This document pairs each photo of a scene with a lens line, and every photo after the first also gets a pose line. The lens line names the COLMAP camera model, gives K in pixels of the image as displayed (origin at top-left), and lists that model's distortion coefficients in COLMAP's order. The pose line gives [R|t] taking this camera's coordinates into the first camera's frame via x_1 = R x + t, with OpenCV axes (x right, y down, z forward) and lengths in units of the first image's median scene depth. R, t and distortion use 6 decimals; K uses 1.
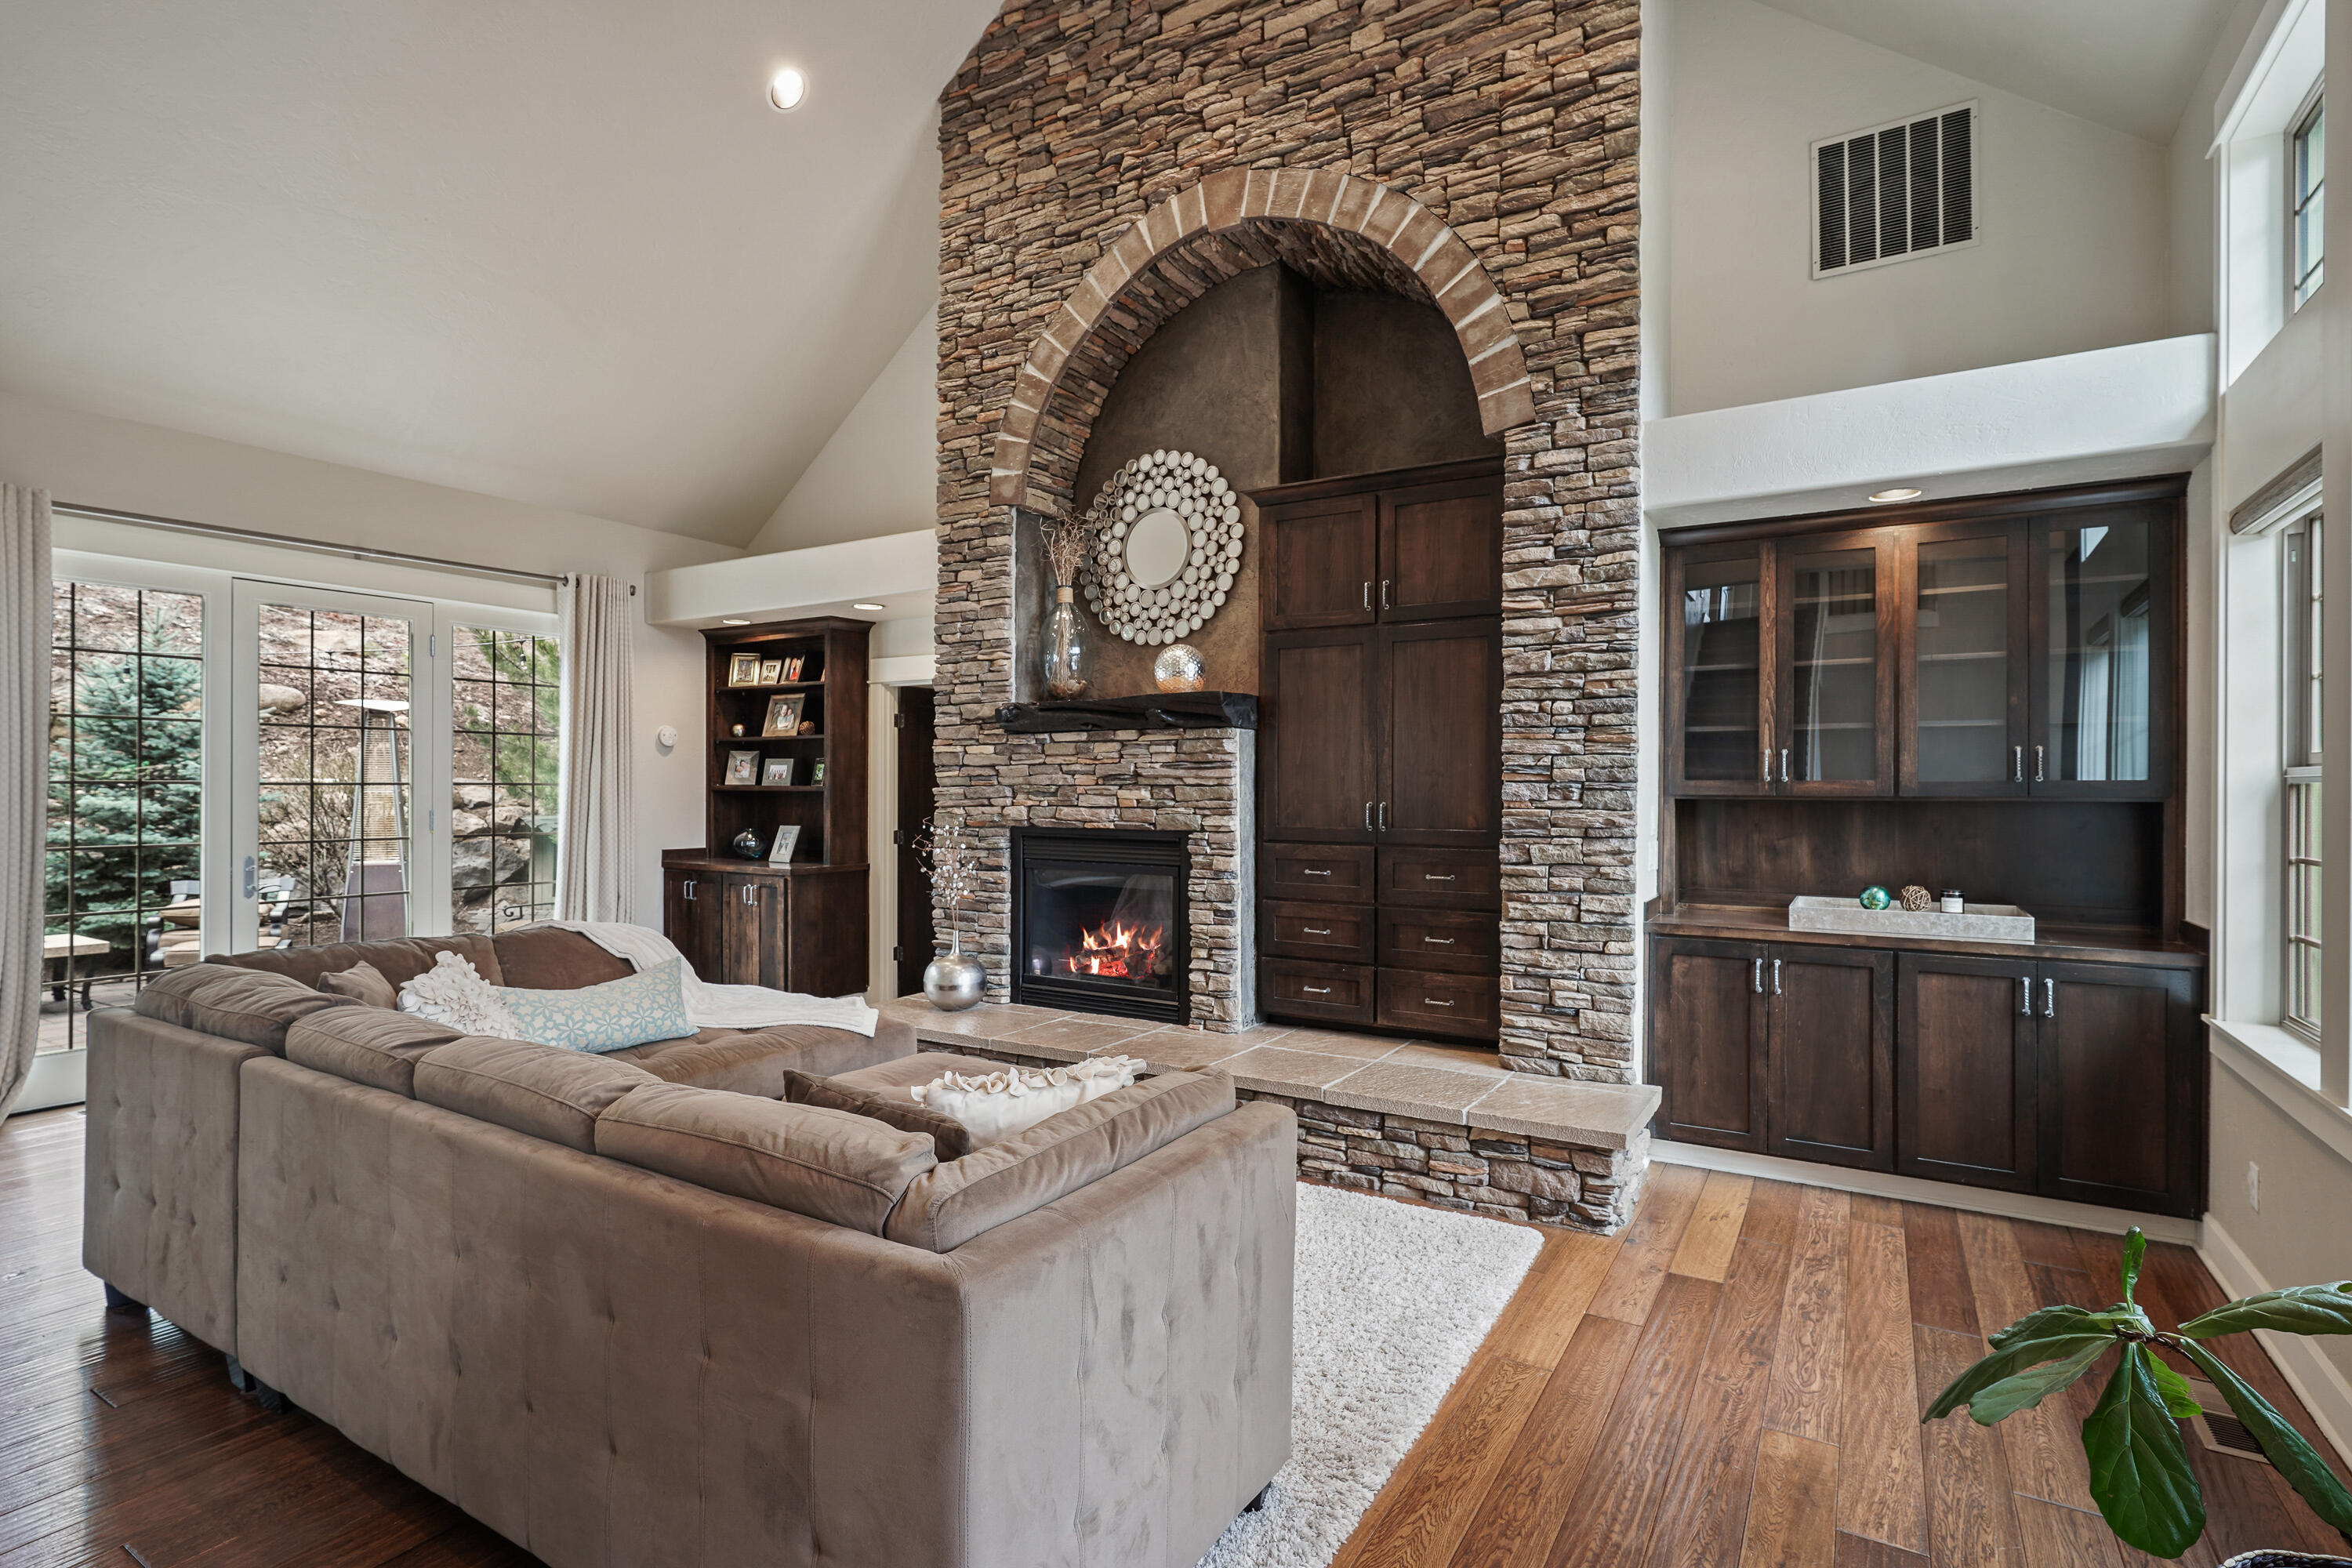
lens RADIAL K [[1133.1, 0, 1180.8], [0, 1133.1, 791.4], [0, 0, 1]] dist [0.003518, 0.000107]
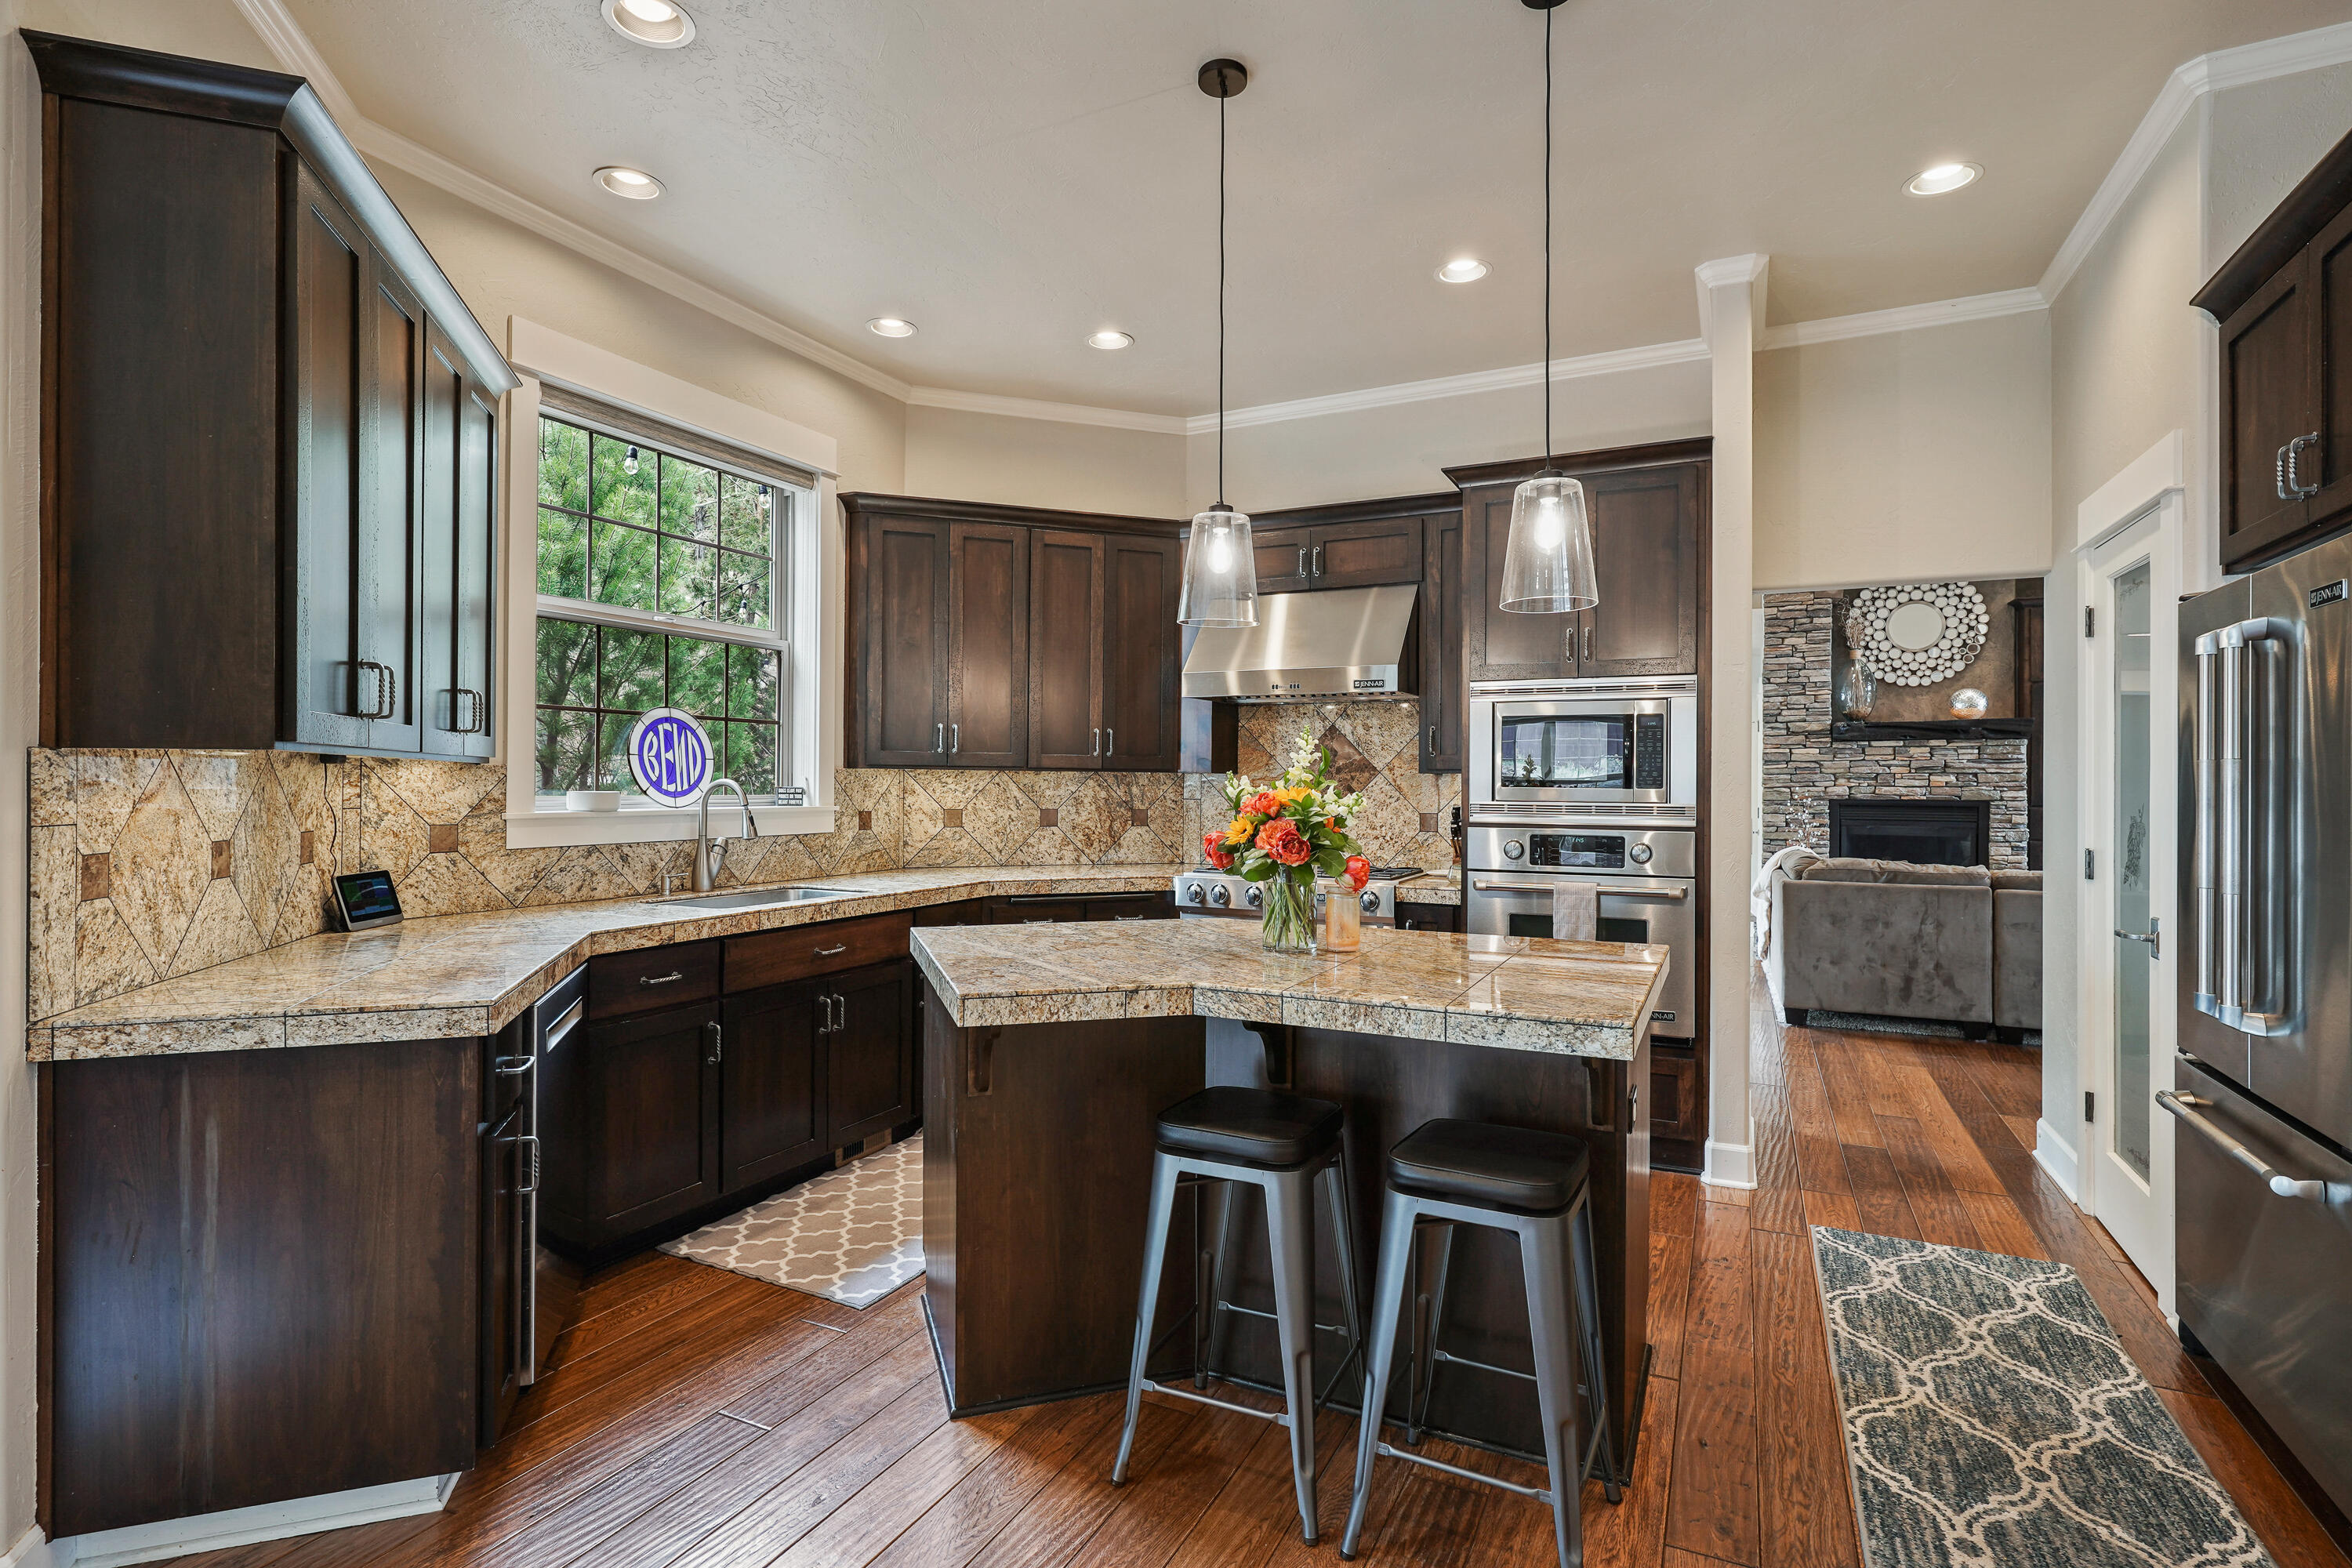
lens RADIAL K [[1133.1, 0, 1168.3], [0, 1133.1, 774.4], [0, 0, 1]] dist [0.003518, 0.000107]
pose [[0.997063, 0.000127, 0.076590, -1.232646], [0.000527, 0.999964, -0.008521, 0.009356], [-0.076589, 0.008537, 0.997026, -0.537613]]
